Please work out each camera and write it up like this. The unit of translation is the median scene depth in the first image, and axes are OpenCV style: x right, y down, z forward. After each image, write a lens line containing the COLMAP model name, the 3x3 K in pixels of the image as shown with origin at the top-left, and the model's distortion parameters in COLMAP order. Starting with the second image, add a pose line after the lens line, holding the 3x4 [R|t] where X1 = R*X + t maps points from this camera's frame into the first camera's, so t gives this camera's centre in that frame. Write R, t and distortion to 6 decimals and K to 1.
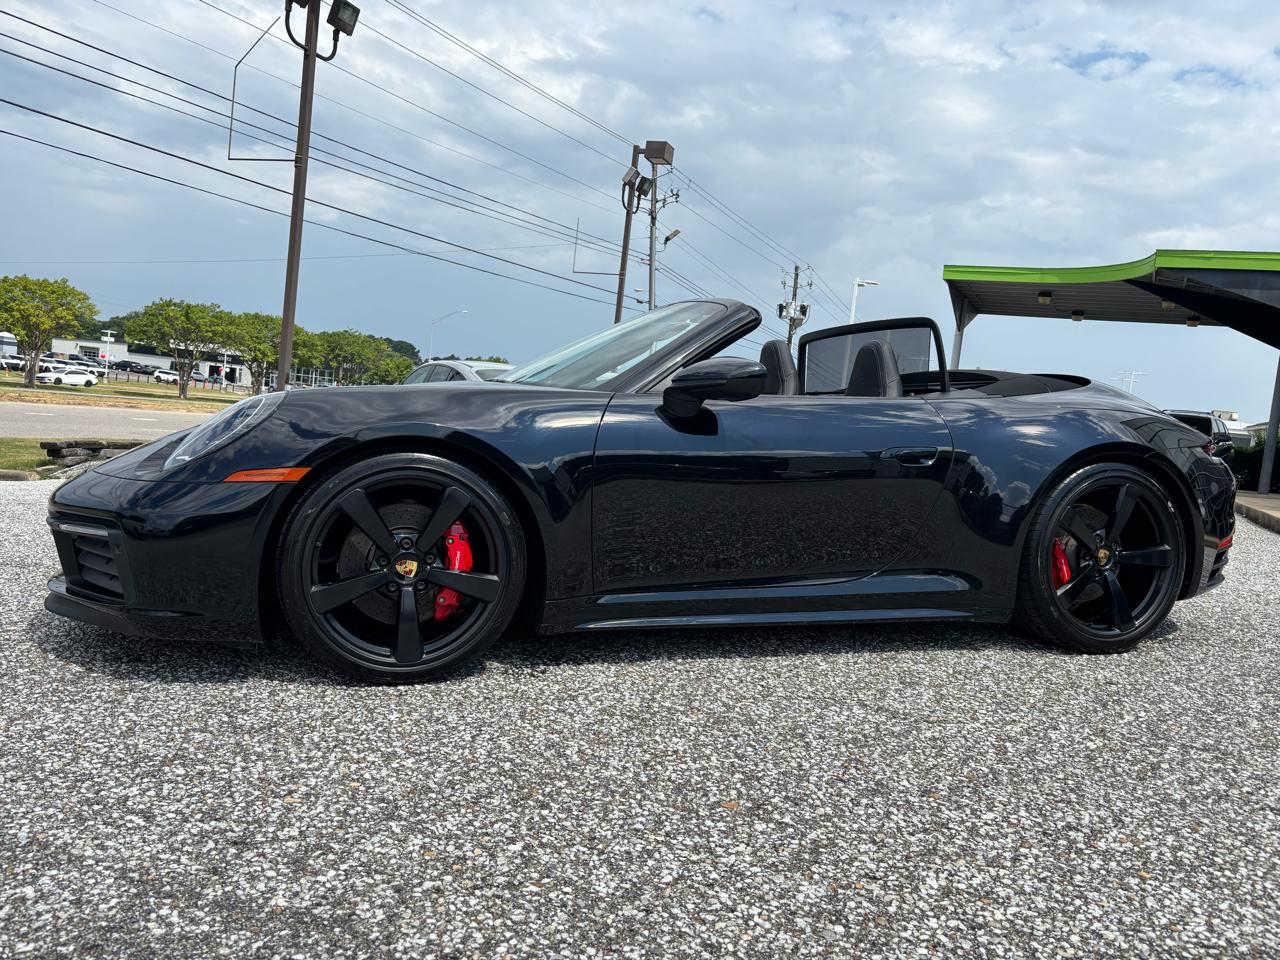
lens RADIAL K [[968.2, 0, 650.8], [0, 968.2, 487.4], [0, 0, 1]] dist [0.046015, -0.054562]
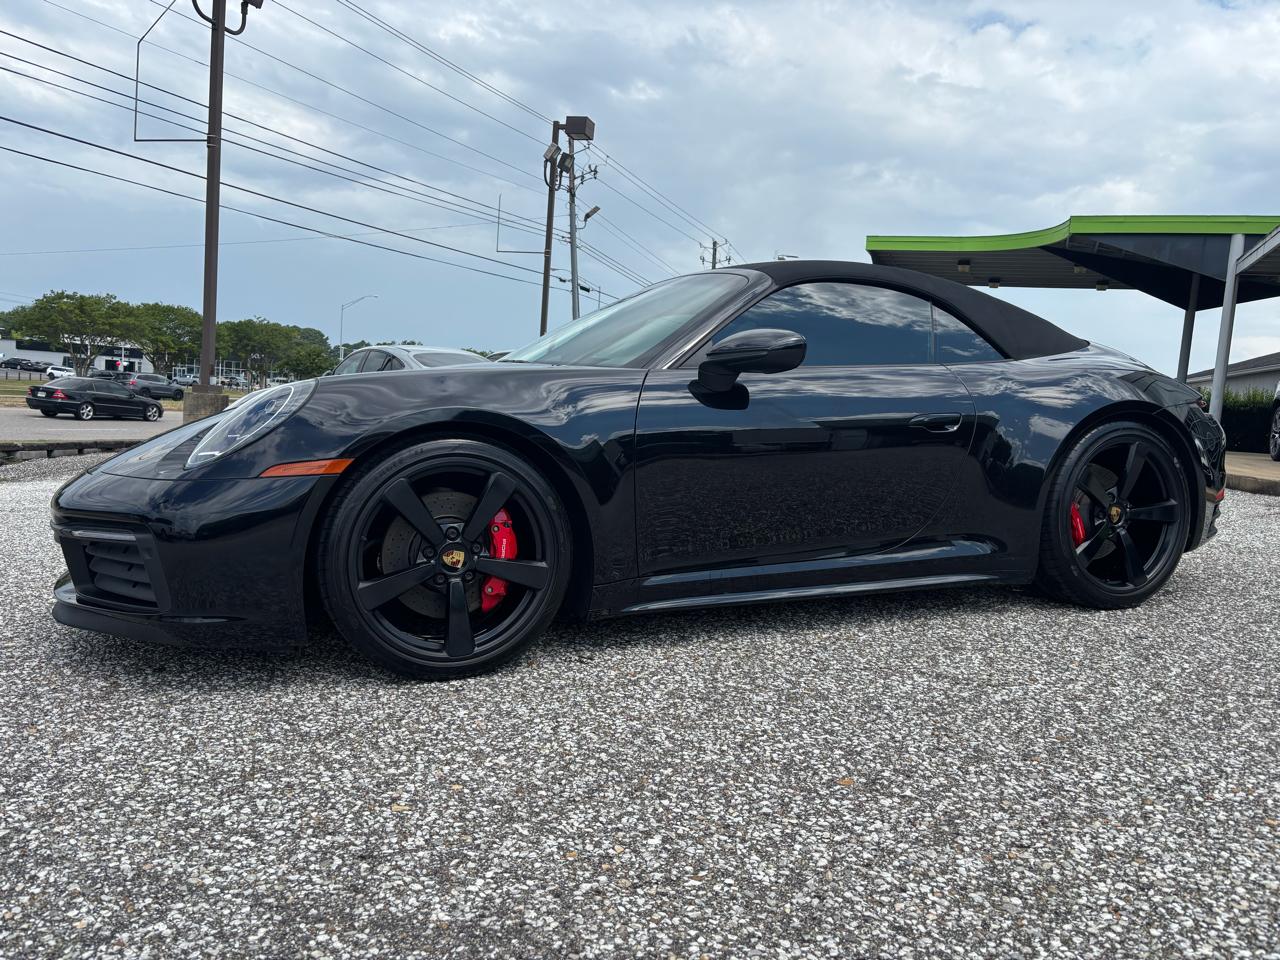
lens RADIAL K [[968.2, 0, 649.7], [0, 968.2, 486.8], [0, 0, 1]] dist [0.046015, -0.054562]
pose [[0.995939, -0.044035, 0.078521, -0.129564], [0.042351, 0.998838, 0.022982, -0.001921], [-0.079442, -0.019563, 0.996648, 0.029489]]
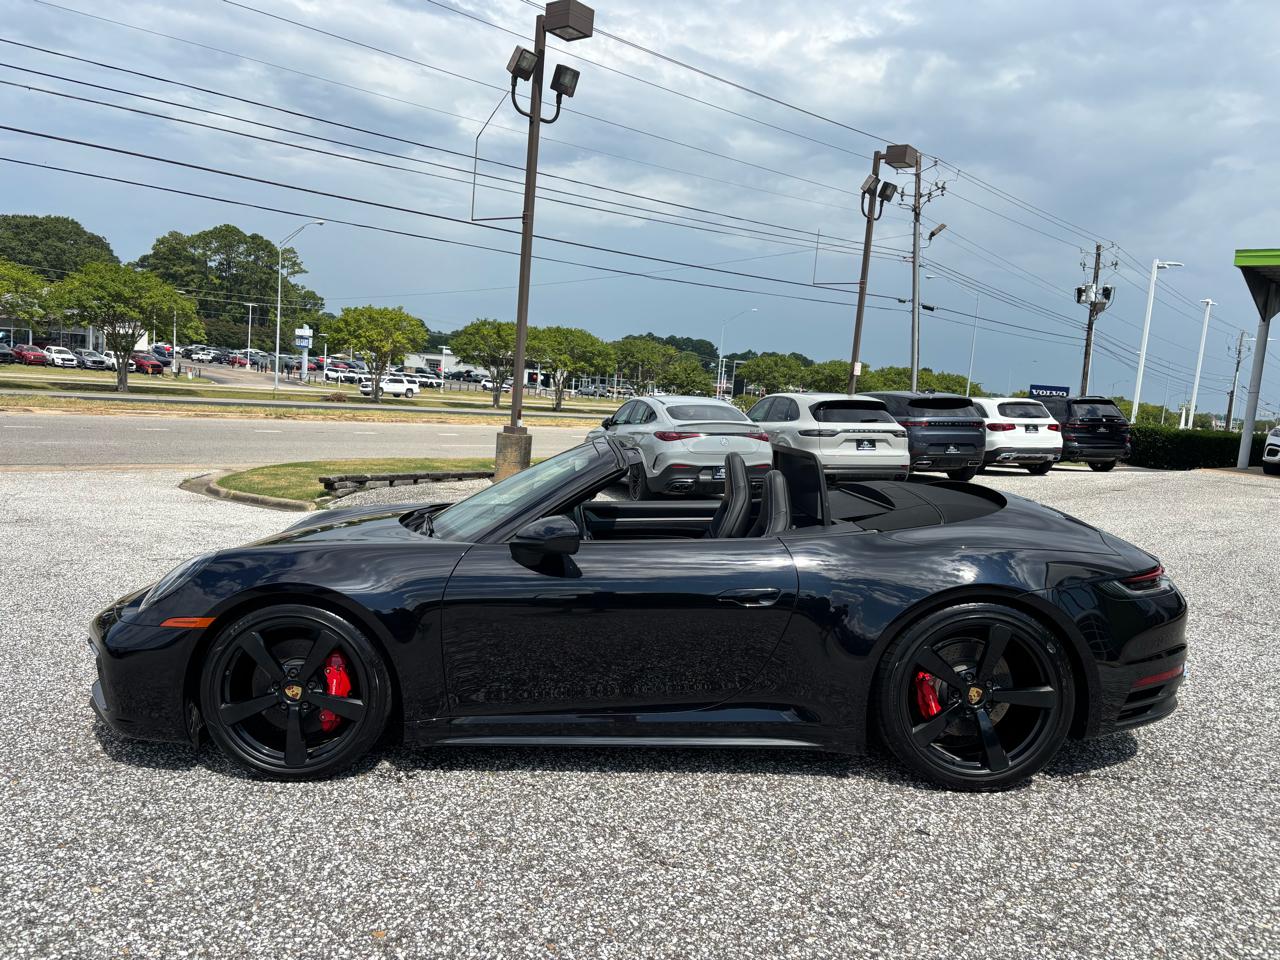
lens RADIAL K [[968.2, 0, 635.5], [0, 968.2, 491.6], [0, 0, 1]] dist [0.046015, -0.054562]
pose [[0.948939, 0.001600, -0.315454, 0.582514], [0.002218, 0.999929, 0.011744, -0.195669], [0.315450, -0.011844, 0.948868, -0.077380]]
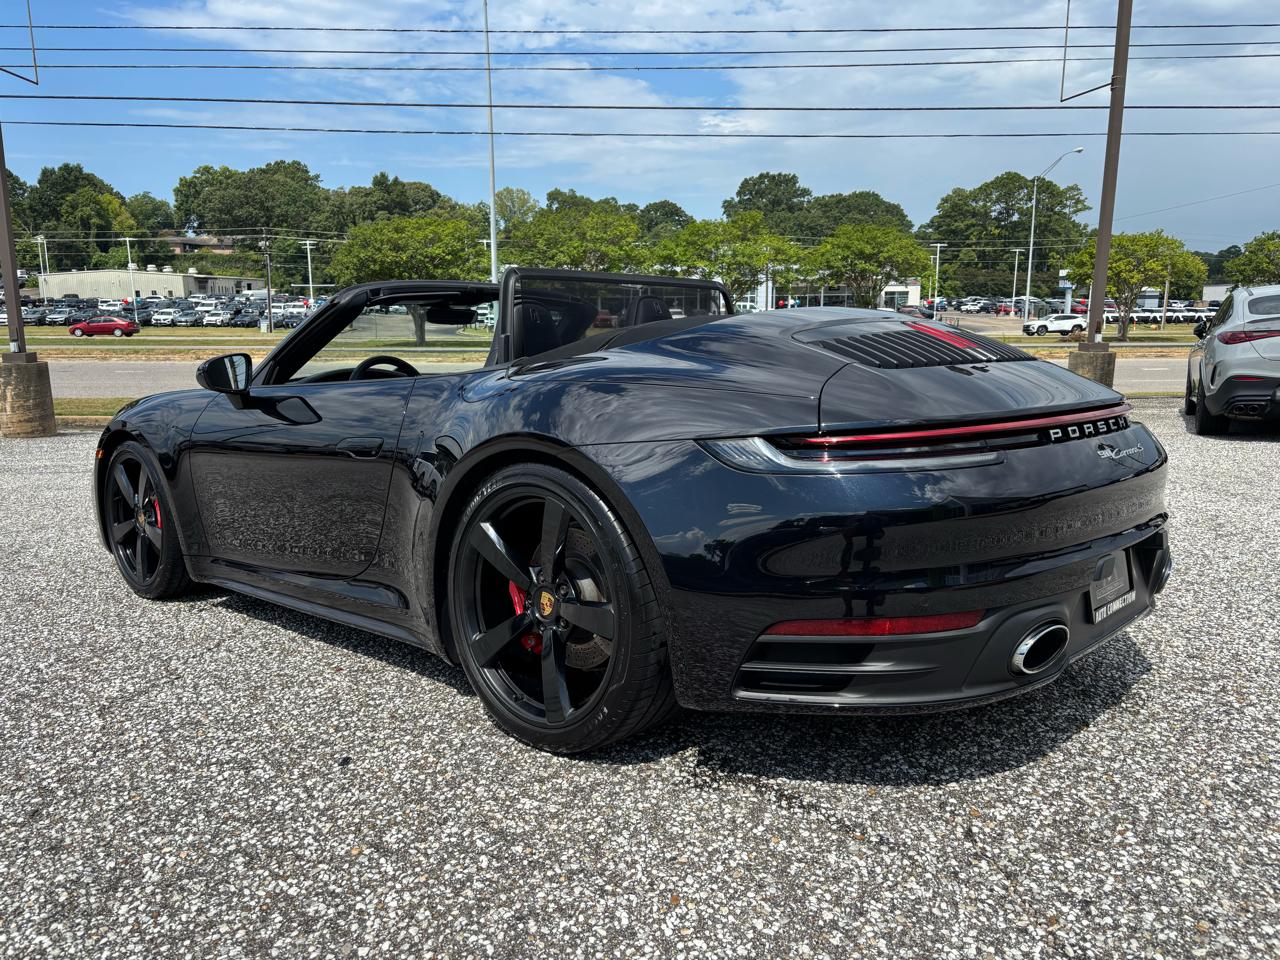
lens RADIAL K [[968.2, 0, 634.8], [0, 968.2, 495.9], [0, 0, 1]] dist [0.046015, -0.054562]
pose [[0.467083, 0.067744, -0.881615, 1.378043], [-0.012251, 0.997461, 0.070155, -0.061440], [0.884129, -0.021967, 0.466727, 0.968950]]
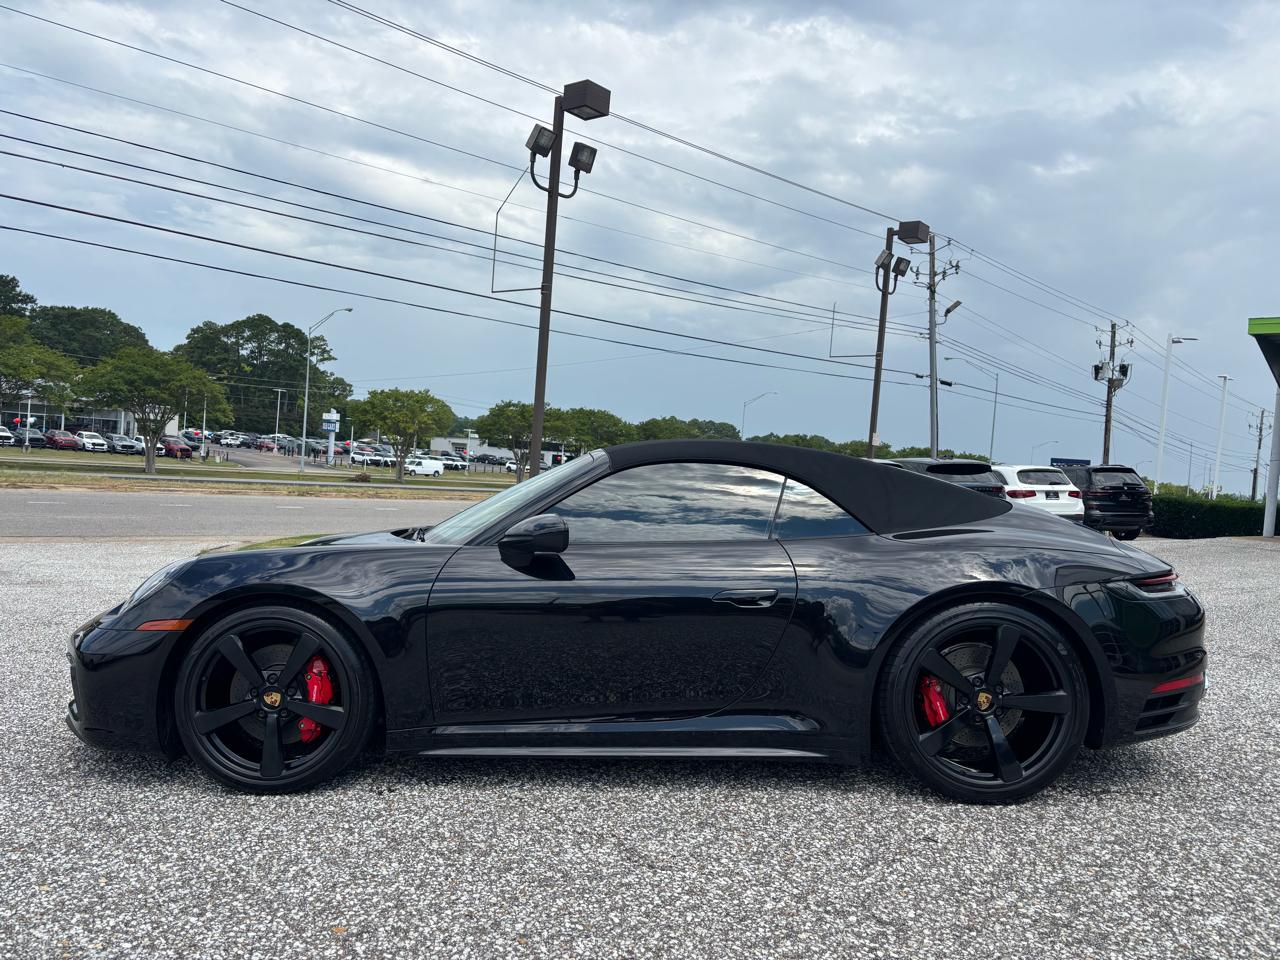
lens RADIAL K [[968.2, 0, 649.9], [0, 968.2, 488.9], [0, 0, 1]] dist [0.046015, -0.054562]
pose [[0.945615, -0.031178, -0.323791, 0.610174], [0.006692, 0.997050, -0.076463, -0.084847], [0.325219, 0.070138, 0.943034, -0.030448]]
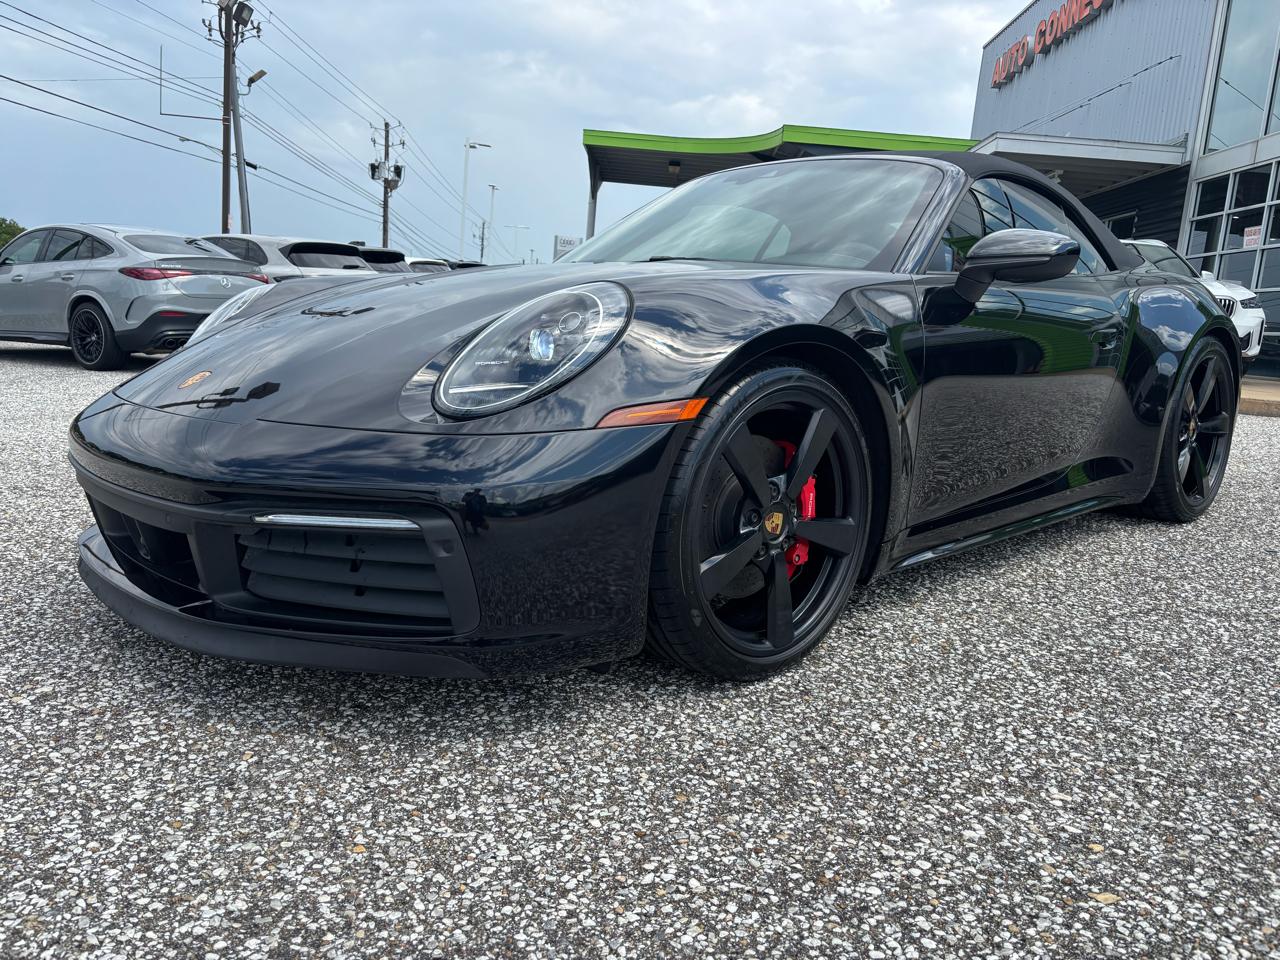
lens RADIAL K [[968.2, 0, 644.4], [0, 968.2, 483.8], [0, 0, 1]] dist [0.046015, -0.054562]
pose [[0.911697, -0.097671, 0.399086, -0.629909], [0.045800, 0.989439, 0.137523, -0.052105], [-0.408303, -0.107101, 0.906542, 0.375756]]
